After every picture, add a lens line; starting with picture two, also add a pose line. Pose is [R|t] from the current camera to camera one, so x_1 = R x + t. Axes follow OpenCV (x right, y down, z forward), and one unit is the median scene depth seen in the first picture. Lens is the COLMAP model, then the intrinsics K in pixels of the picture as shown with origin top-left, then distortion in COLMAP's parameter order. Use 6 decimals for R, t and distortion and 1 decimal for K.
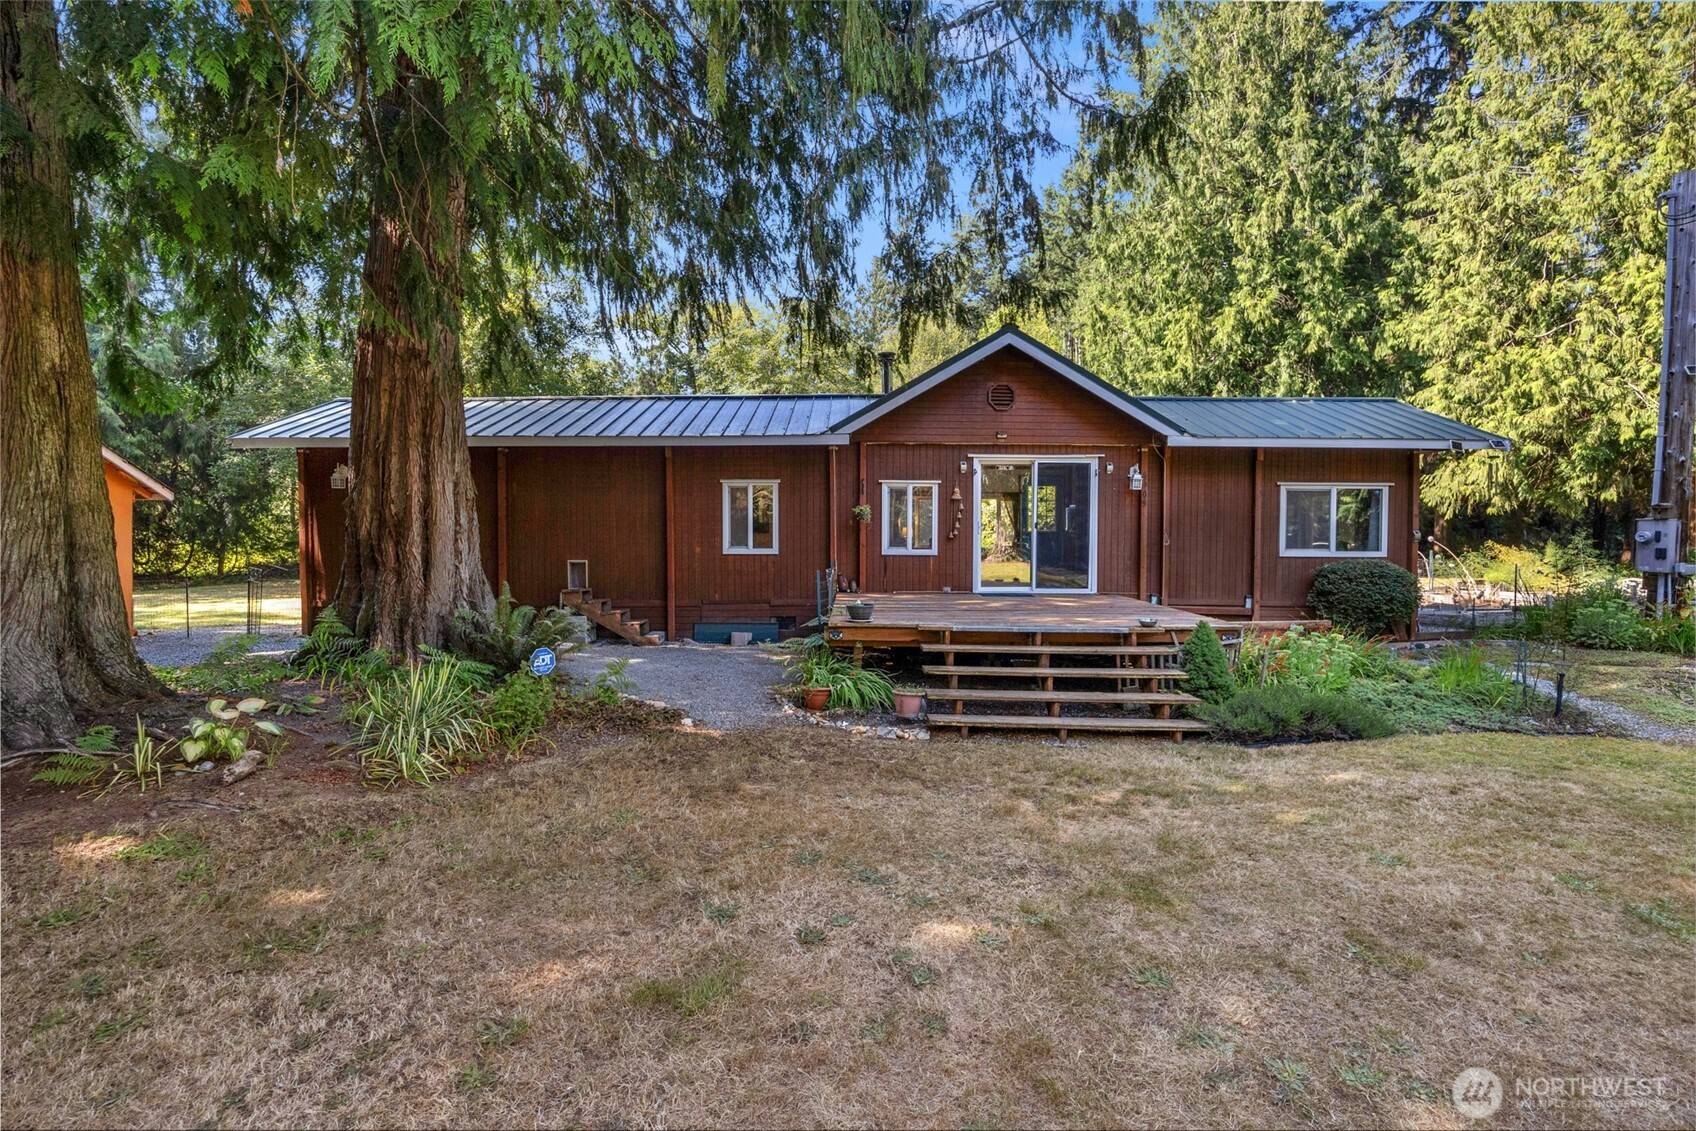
lens RADIAL K [[747.8, 0, 861.7], [0, 747.8, 559.3], [0, 0, 1]] dist [-0.013100, 0.001691]
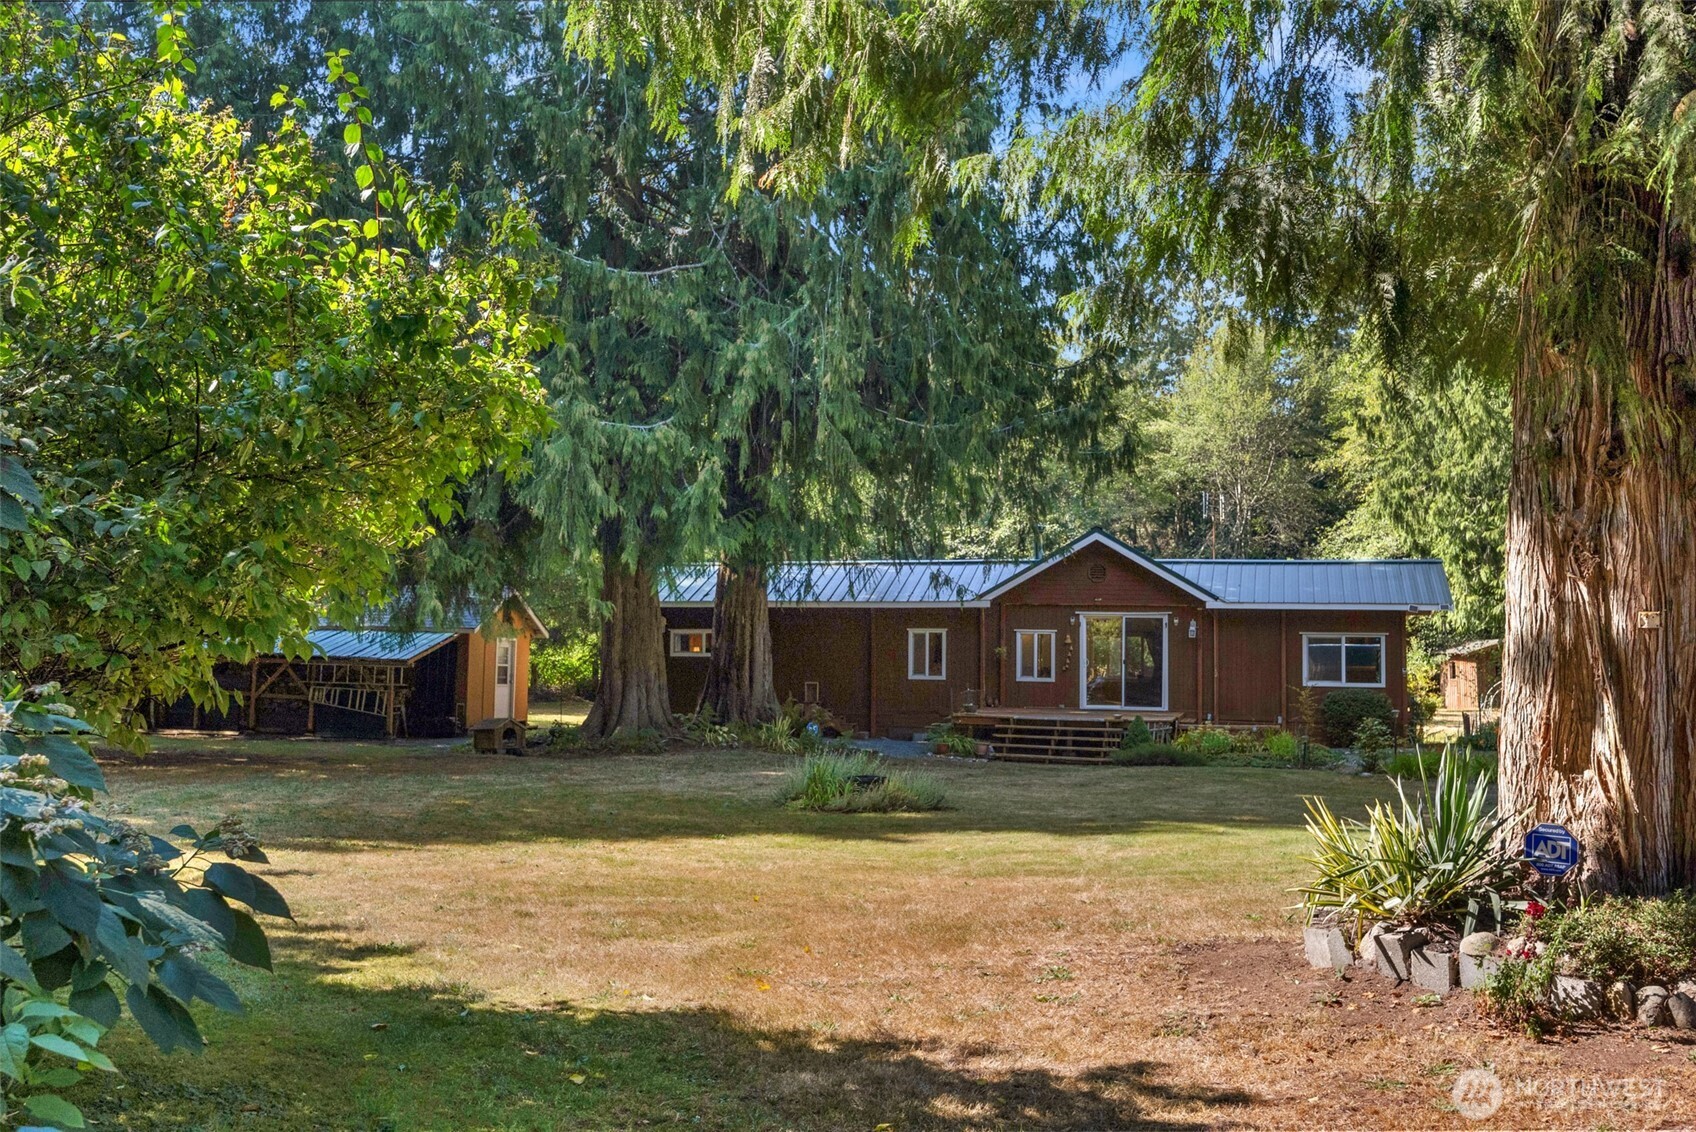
lens RADIAL K [[1721.7, 0, 844.4], [0, 1721.7, 570.7], [0, 0, 1]] dist [0.014707, 0.000000]
pose [[0.966190, -0.005162, -0.257780, 0.348877], [-0.015547, 0.996814, -0.078233, 0.028518], [0.257363, 0.079596, 0.963031, -1.420021]]
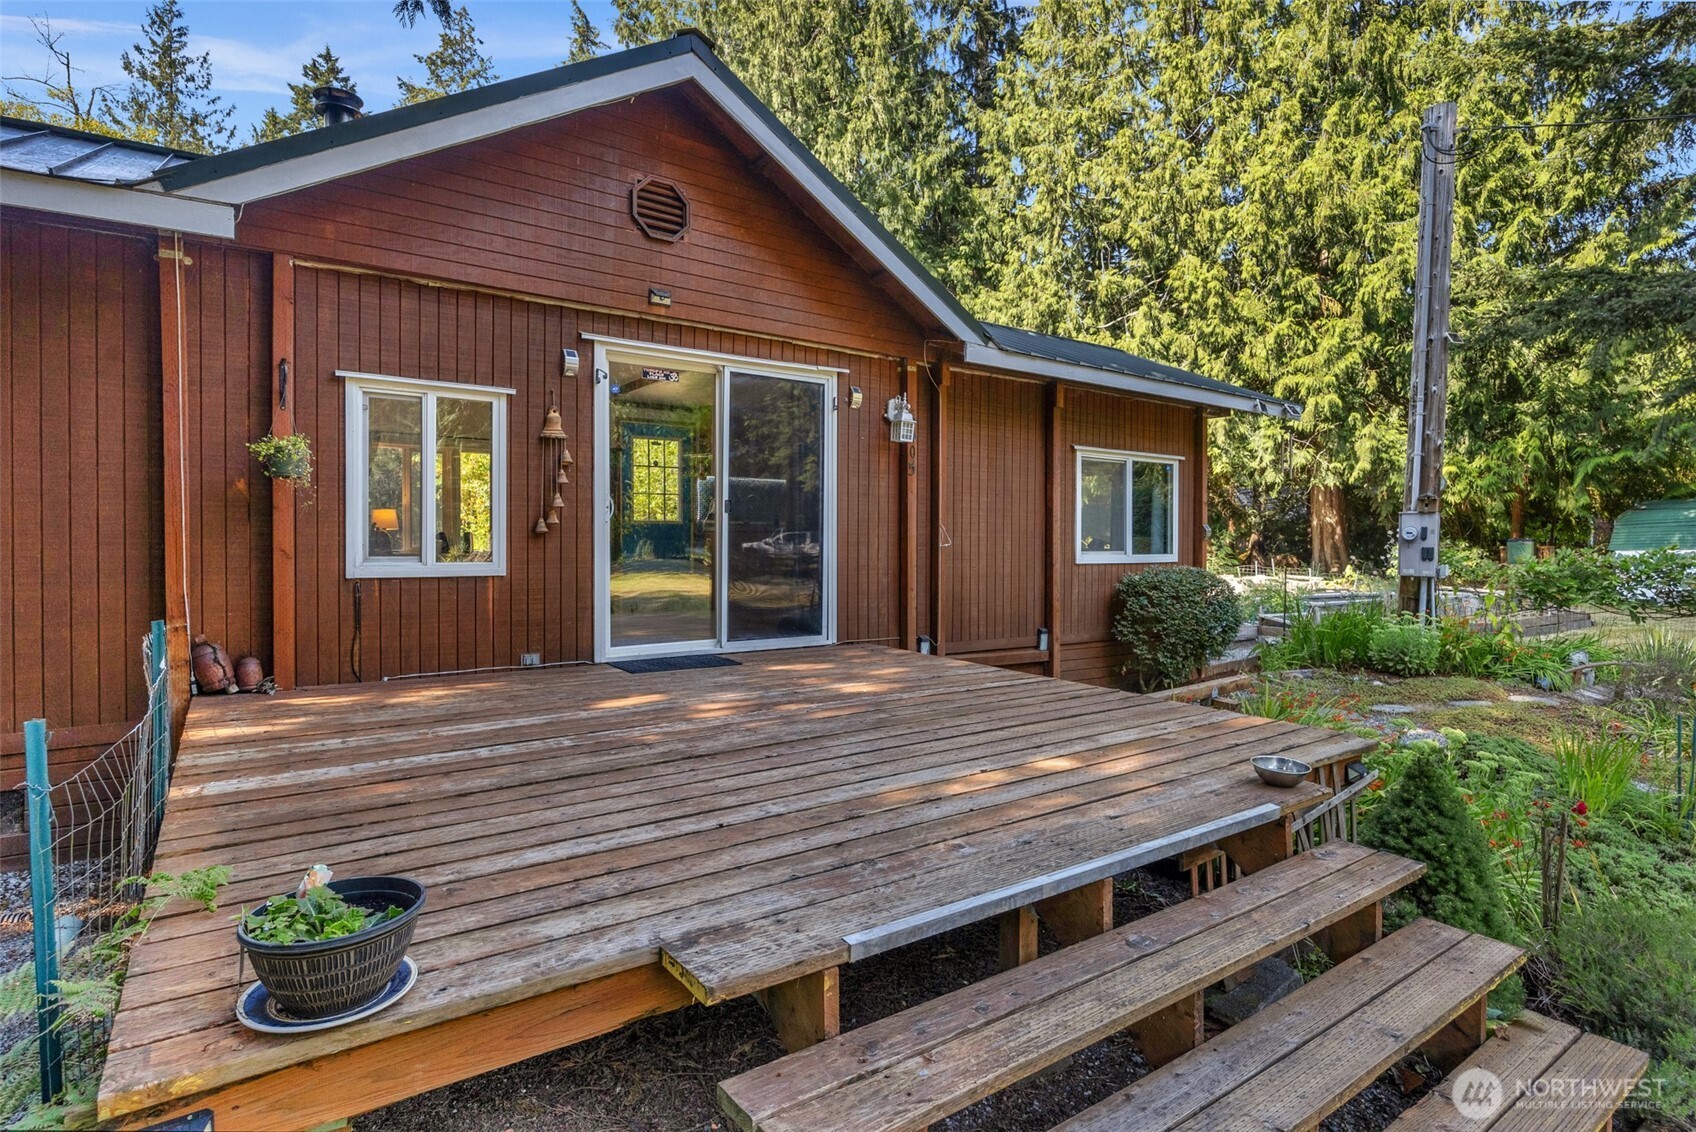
lens RADIAL K [[844.7, 0, 835.8], [0, 844.7, 545.2], [0, 0, 1]] dist [0.005019, 0.000377]
pose [[0.819267, -0.004694, 0.573392, -0.008536], [0.013037, 0.999860, -0.010442, -0.009054], [-0.573263, 0.016030, 0.819214, 0.328576]]
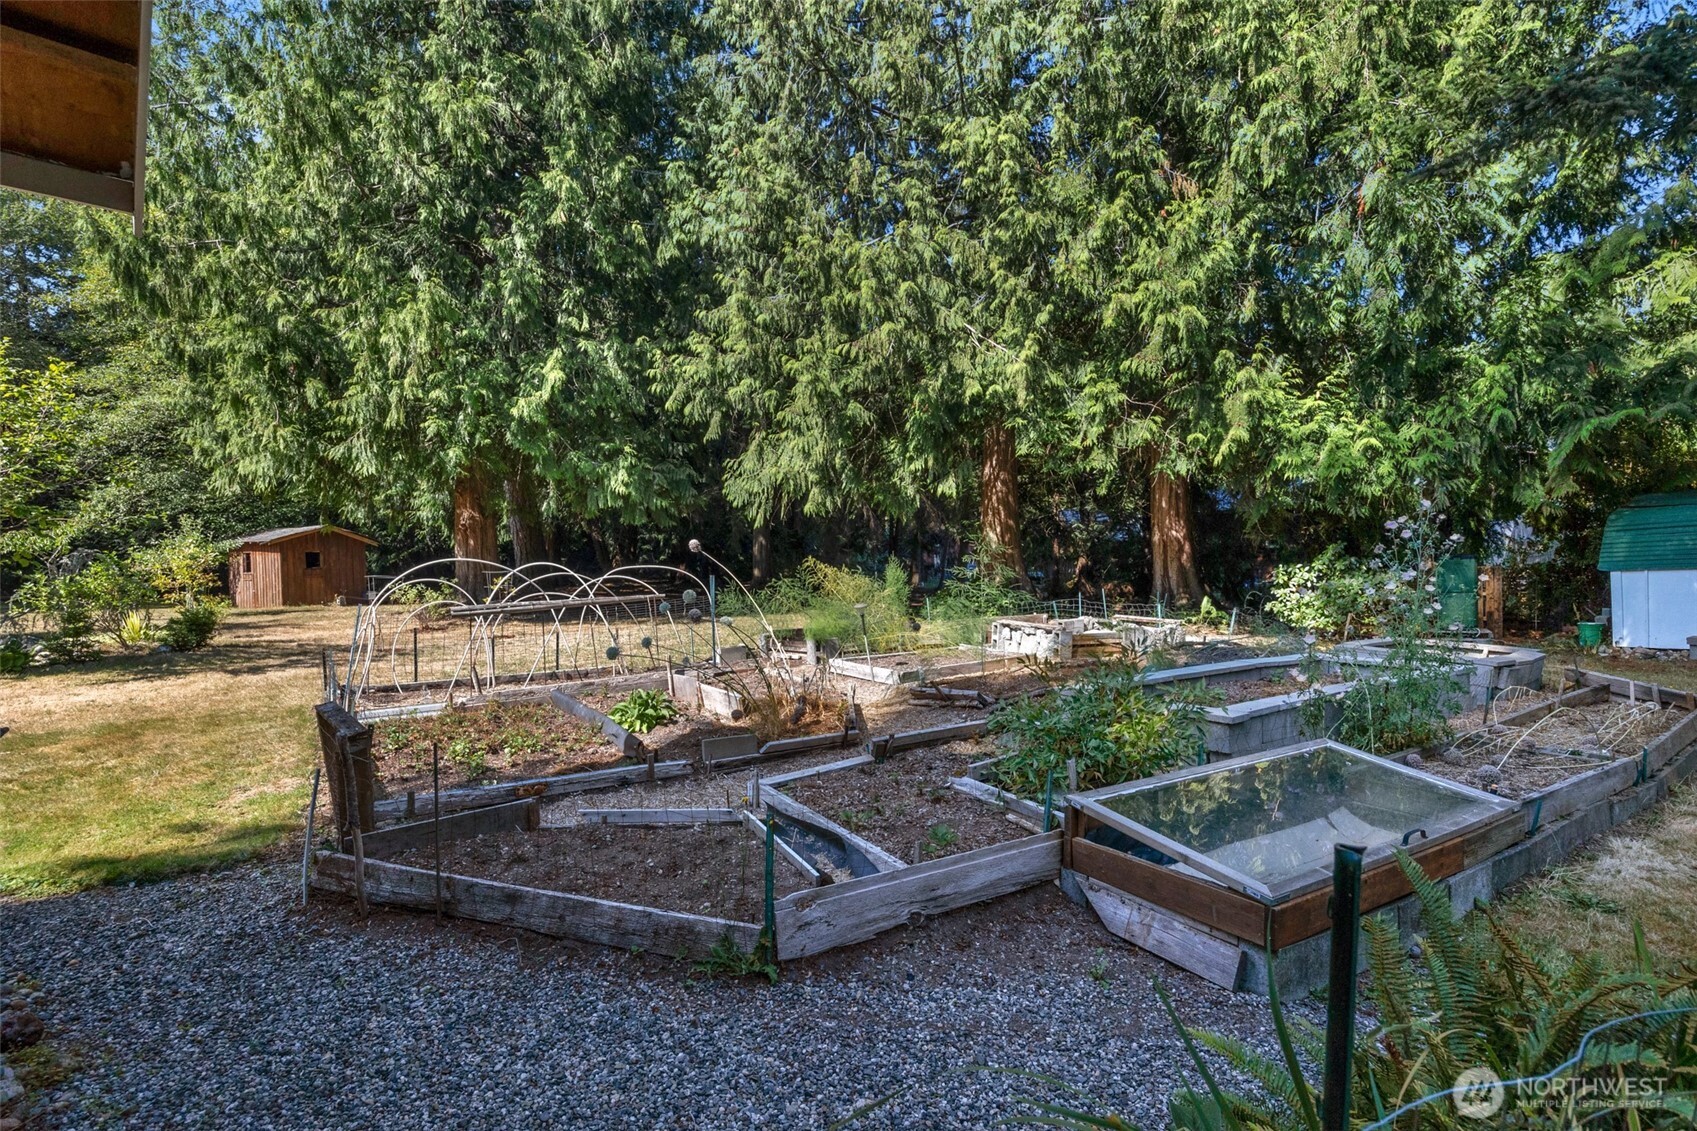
lens RADIAL K [[748.2, 0, 854.0], [0, 748.2, 573.0], [0, 0, 1]] dist [-0.013100, 0.001691]
pose [[0.721788, -0.005843, 0.692089, 0.504385], [0.020001, 0.999723, -0.012419, -0.004726], [-0.691825, 0.022807, 0.721705, 0.596207]]
